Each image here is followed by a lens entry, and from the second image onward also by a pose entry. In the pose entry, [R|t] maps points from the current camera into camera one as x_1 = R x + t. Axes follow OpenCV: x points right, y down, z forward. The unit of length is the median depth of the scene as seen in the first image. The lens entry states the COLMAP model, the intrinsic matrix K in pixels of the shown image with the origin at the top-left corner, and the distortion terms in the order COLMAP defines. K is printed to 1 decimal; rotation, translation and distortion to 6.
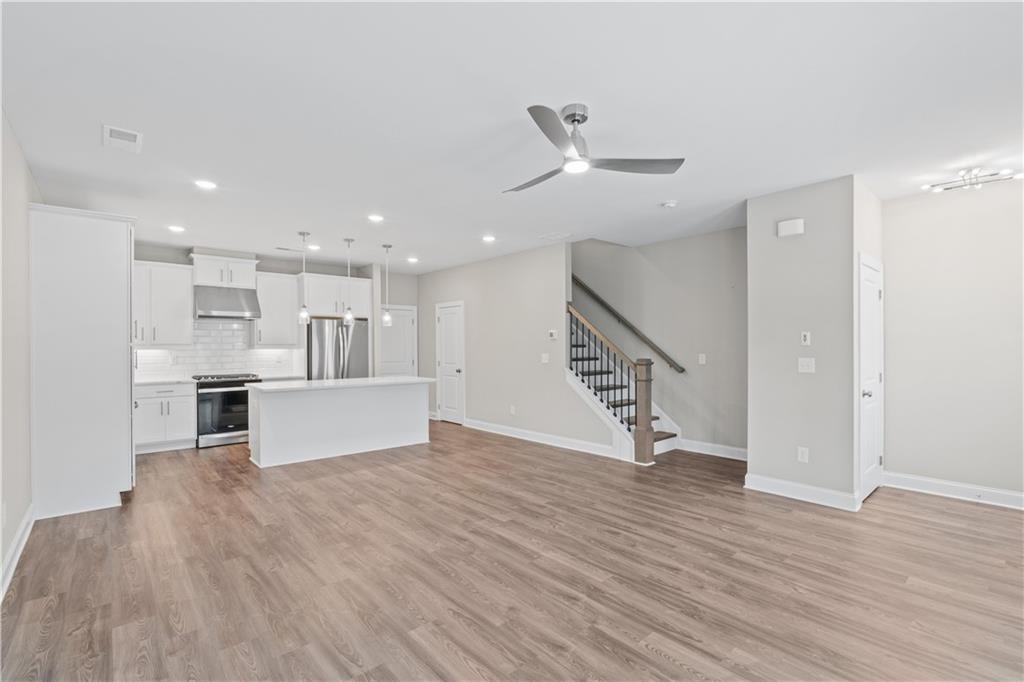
lens RADIAL K [[464.9, 0, 513.8], [0, 464.9, 348.7], [0, 0, 1]] dist [-0.009456, -0.000518]
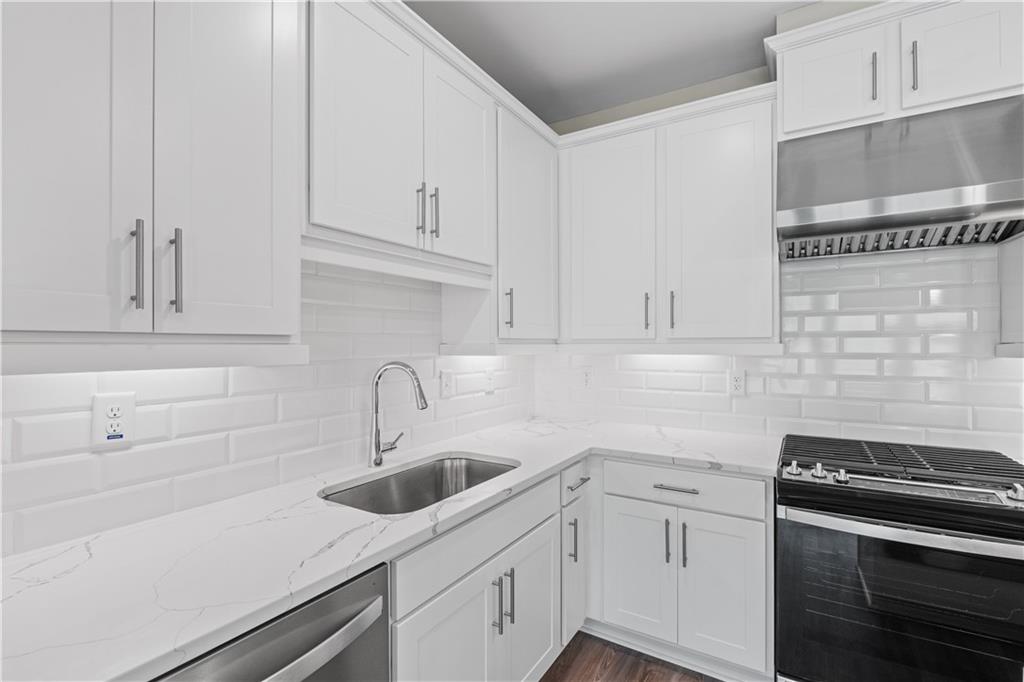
lens RADIAL K [[464.9, 0, 513.8], [0, 464.9, 343.5], [0, 0, 1]] dist [-0.009456, -0.000518]
pose [[0.284441, -0.000446, -0.958693, -0.465661], [-0.004536, 0.999988, -0.001811, -0.005103], [0.958683, 0.004864, 0.284436, 0.774467]]
